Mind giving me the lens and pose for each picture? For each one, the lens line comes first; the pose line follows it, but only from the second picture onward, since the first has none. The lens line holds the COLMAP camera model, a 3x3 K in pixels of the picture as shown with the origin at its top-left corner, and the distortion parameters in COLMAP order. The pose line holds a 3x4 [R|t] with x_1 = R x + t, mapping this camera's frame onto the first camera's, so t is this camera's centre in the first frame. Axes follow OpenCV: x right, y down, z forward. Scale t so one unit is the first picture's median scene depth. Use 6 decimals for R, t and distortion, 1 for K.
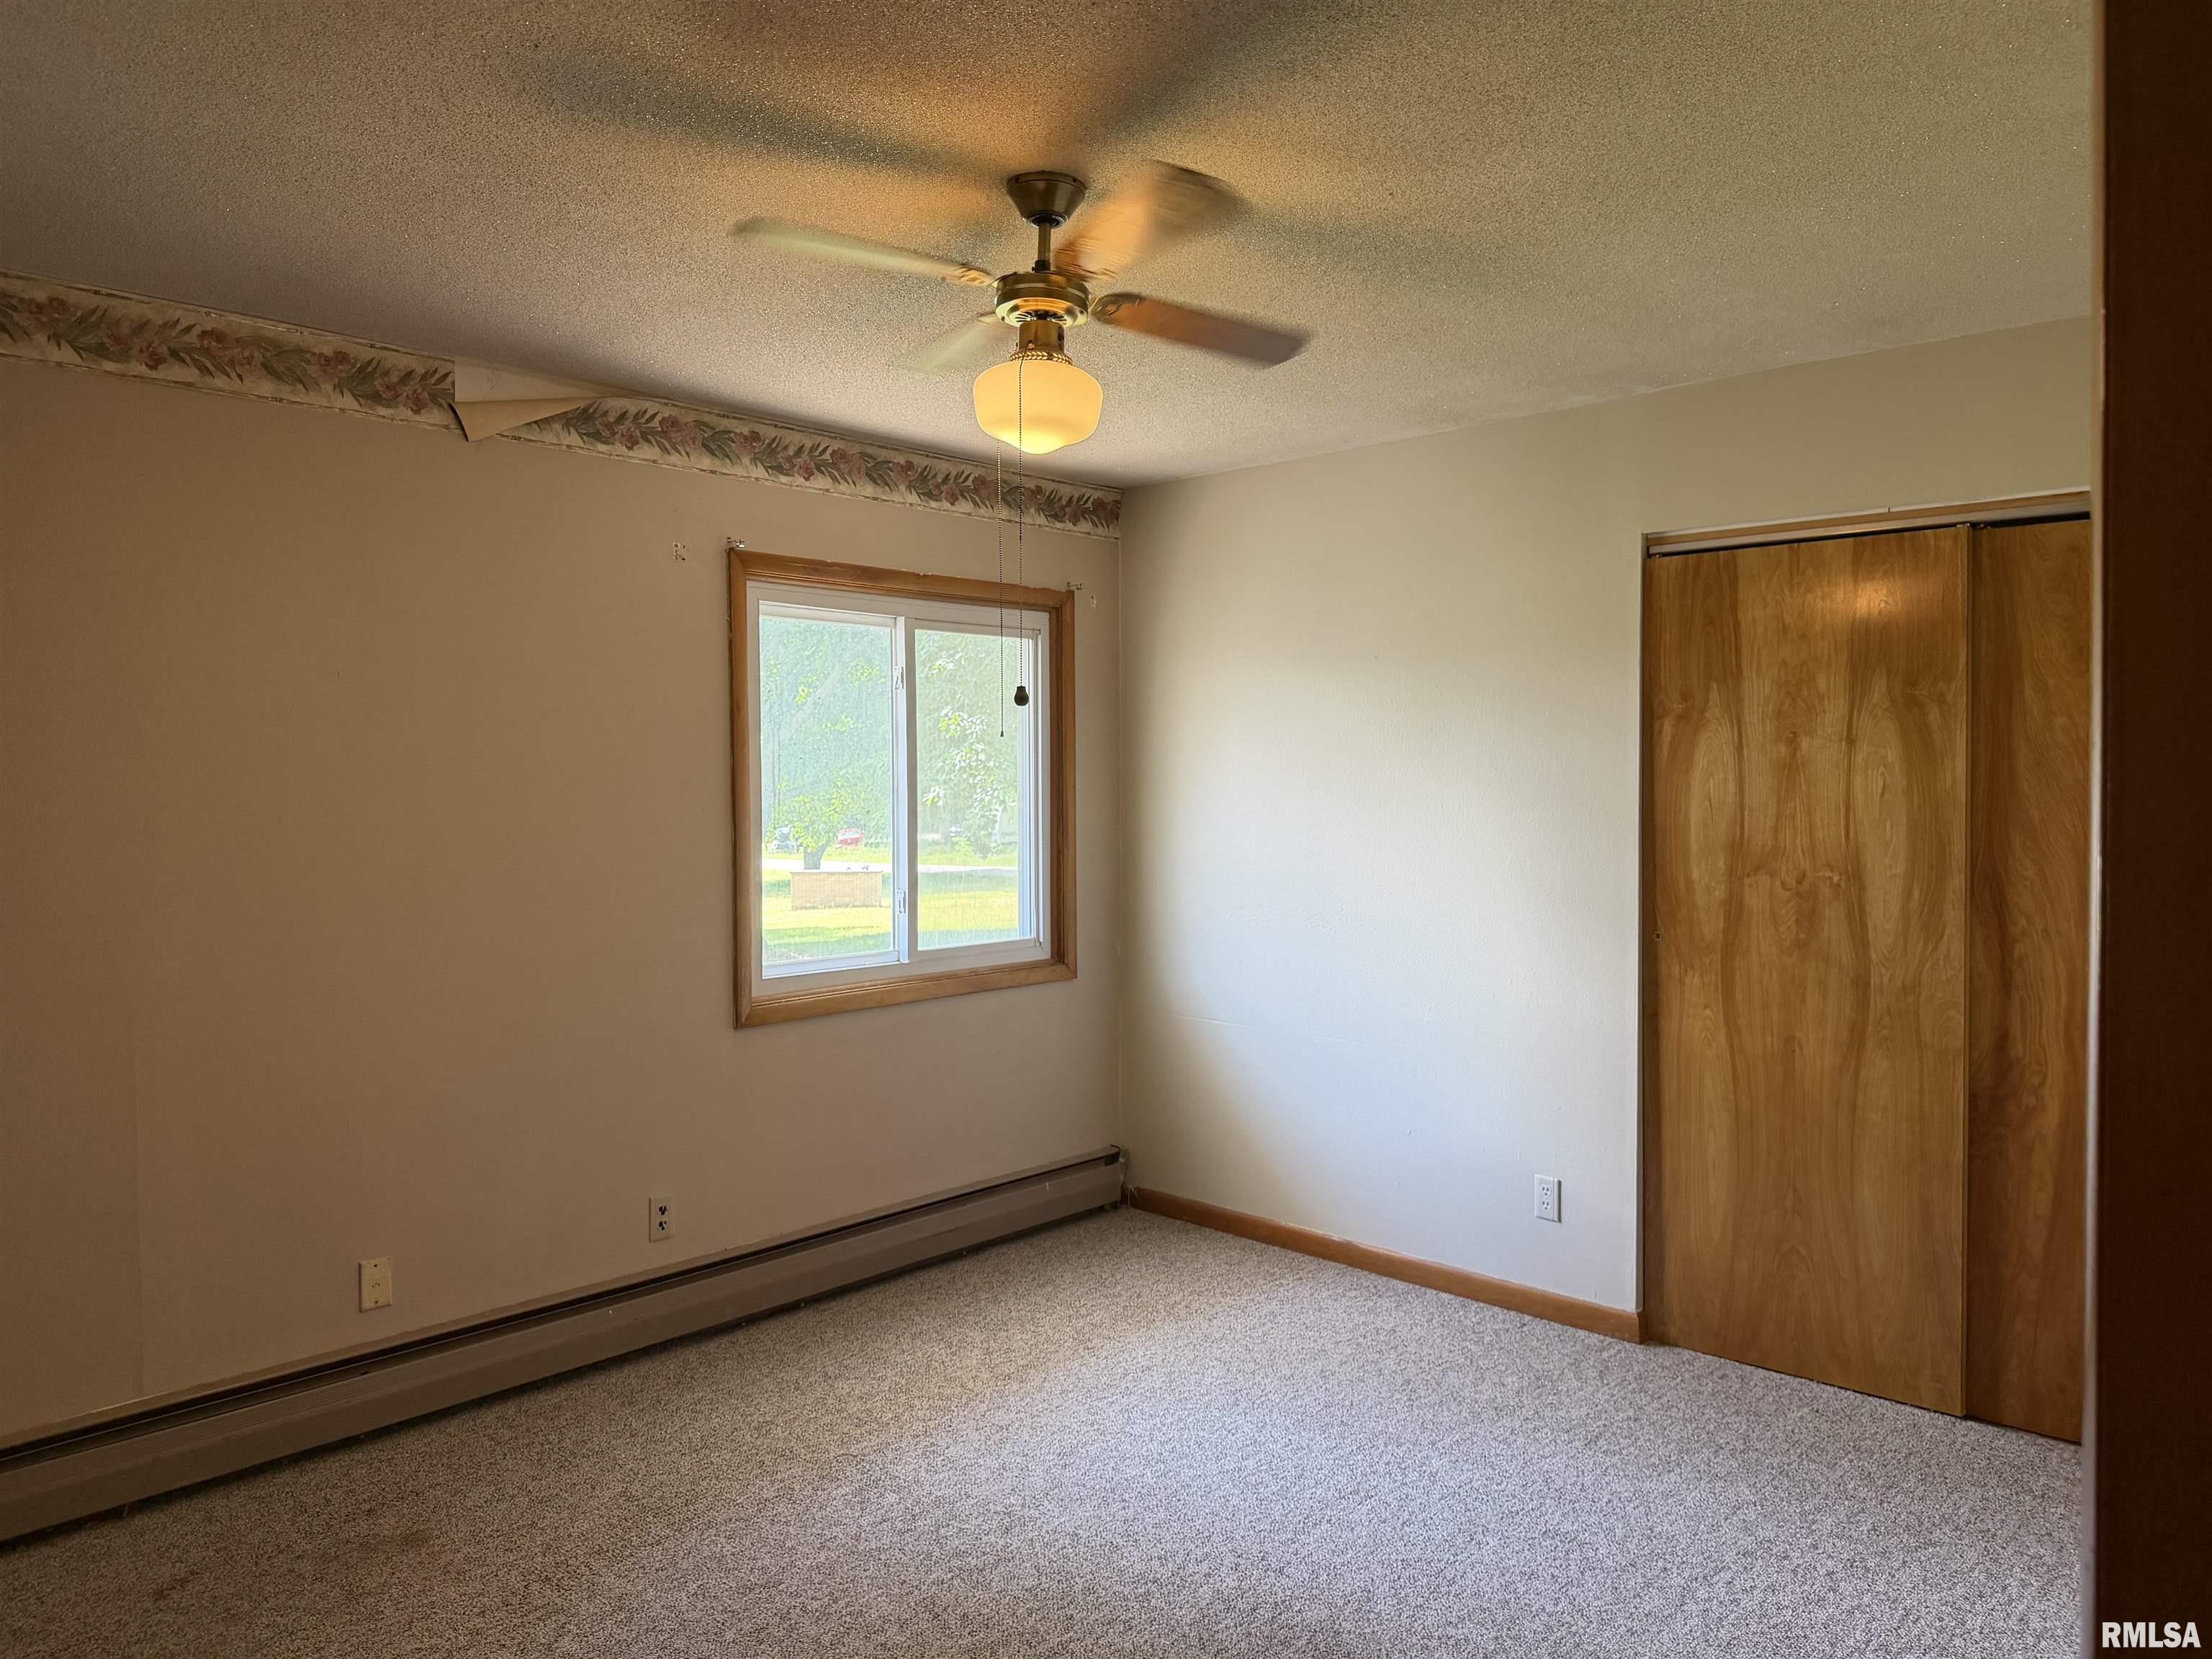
lens RADIAL K [[1553.0, 0, 1111.7], [0, 1553.0, 819.2], [0, 0, 1]] dist [0.008816, -0.027048]
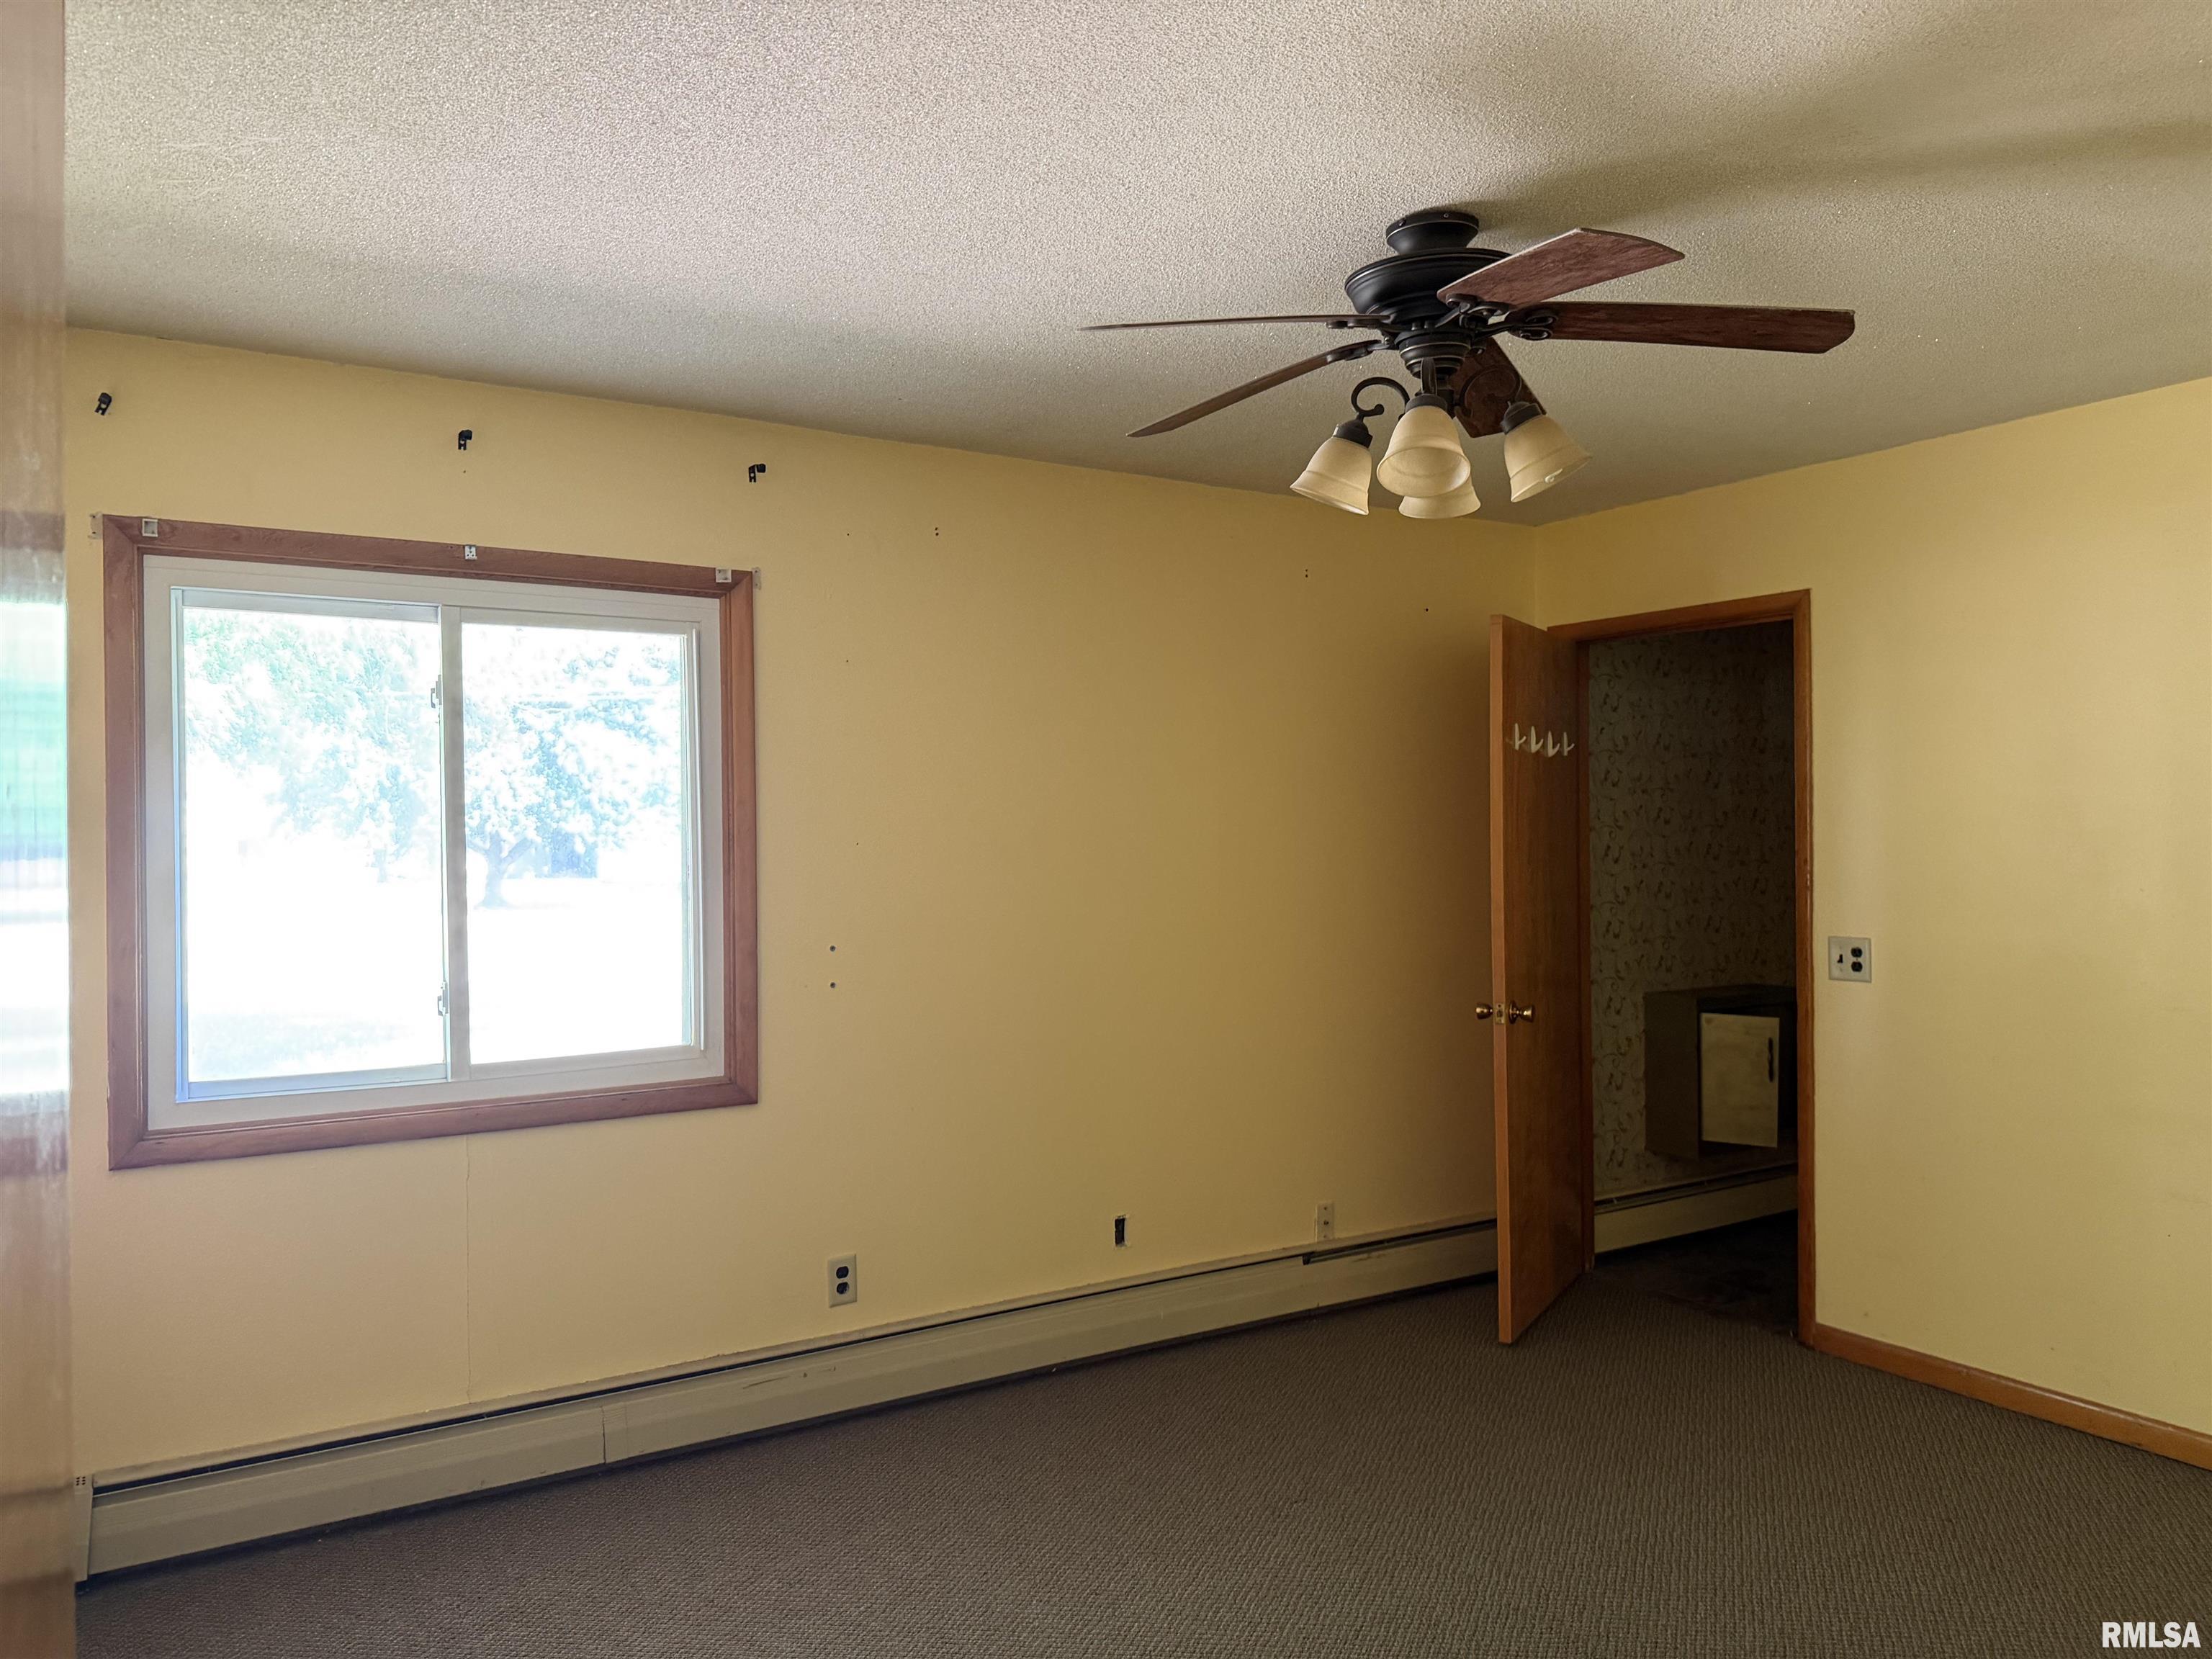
lens RADIAL K [[1553.0, 0, 1098.4], [0, 1553.0, 826.2], [0, 0, 1]] dist [0.008816, -0.027048]
pose [[0.961354, -0.002532, -0.275304, 0.361134], [-0.003157, 0.999791, -0.020216, -0.013611], [0.275298, 0.020304, 0.961145, 0.378063]]
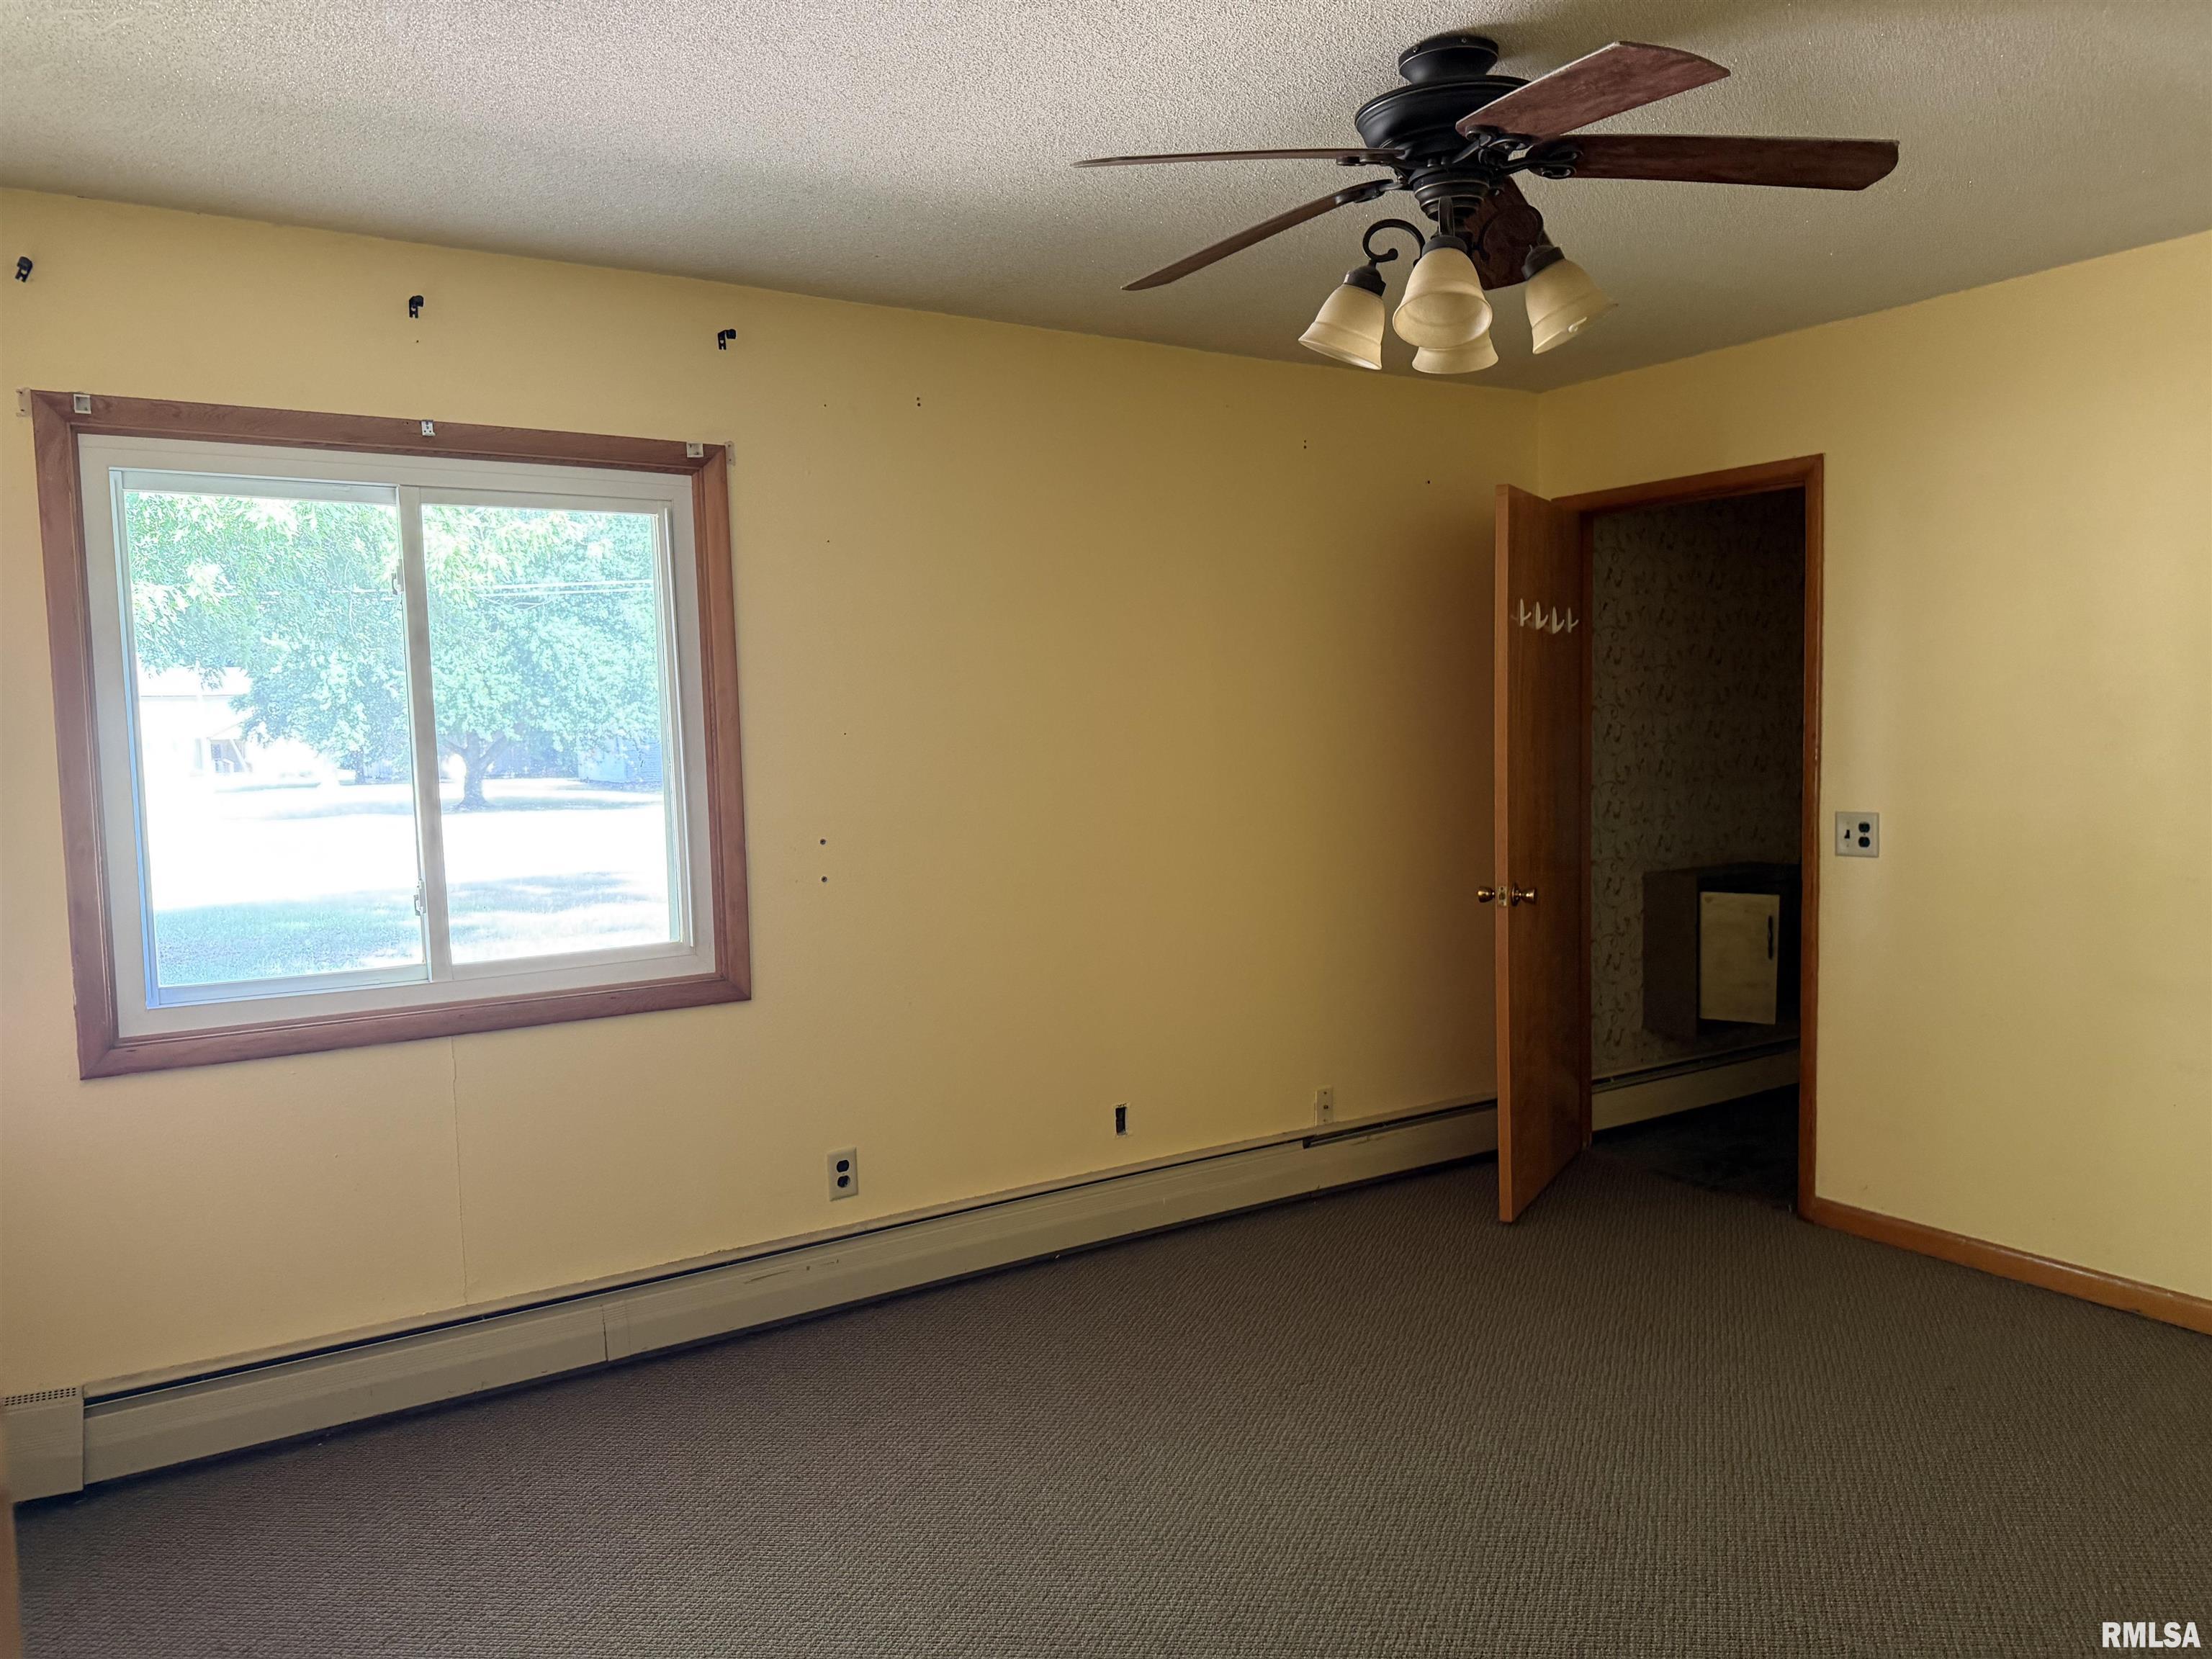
lens RADIAL K [[1553.0, 0, 1108.1], [0, 1553.0, 840.5], [0, 0, 1]] dist [0.008816, -0.027048]
pose [[0.965722, 0.003834, -0.259549, 0.348942], [0.011808, 0.998207, 0.058682, -0.009941], [0.259309, -0.059735, 0.963945, 0.398384]]
